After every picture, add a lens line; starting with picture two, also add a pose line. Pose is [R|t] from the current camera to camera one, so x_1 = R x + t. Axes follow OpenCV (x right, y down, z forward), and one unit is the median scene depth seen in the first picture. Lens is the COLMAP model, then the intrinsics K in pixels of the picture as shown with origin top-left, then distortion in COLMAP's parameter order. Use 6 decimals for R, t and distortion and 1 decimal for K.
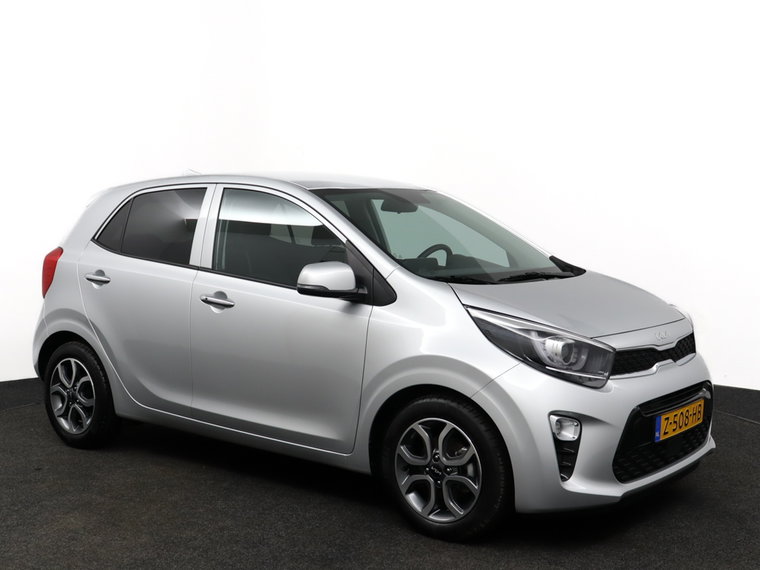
lens RADIAL K [[1124.9, 0, 373.2], [0, 1124.9, 280.9], [0, 0, 1]] dist [-0.213628, 0.000000]
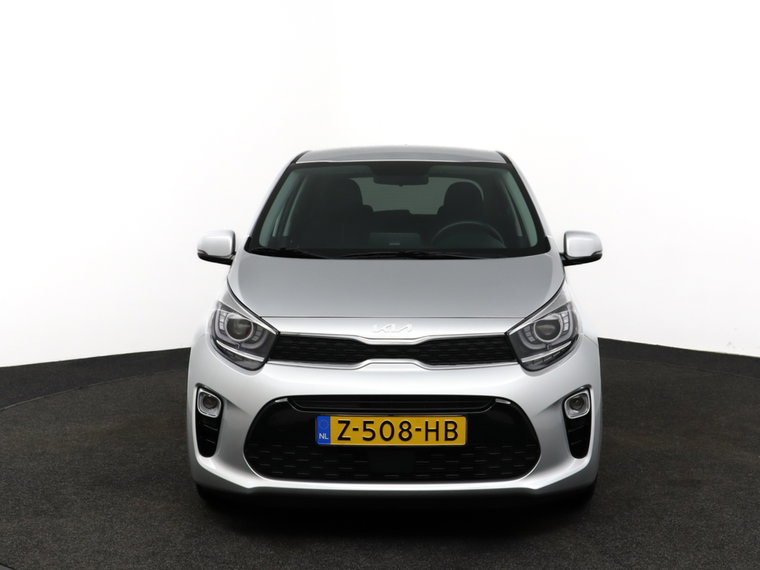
lens RADIAL K [[1124.9, 0, 386.3], [0, 1124.9, 286.3], [0, 0, 1]] dist [-0.213628, 0.000000]
pose [[0.588056, 0.069709, -0.805811, 0.992742], [-0.049848, 0.997509, 0.049914, -0.026432], [0.807283, 0.010816, 0.590066, 0.514414]]
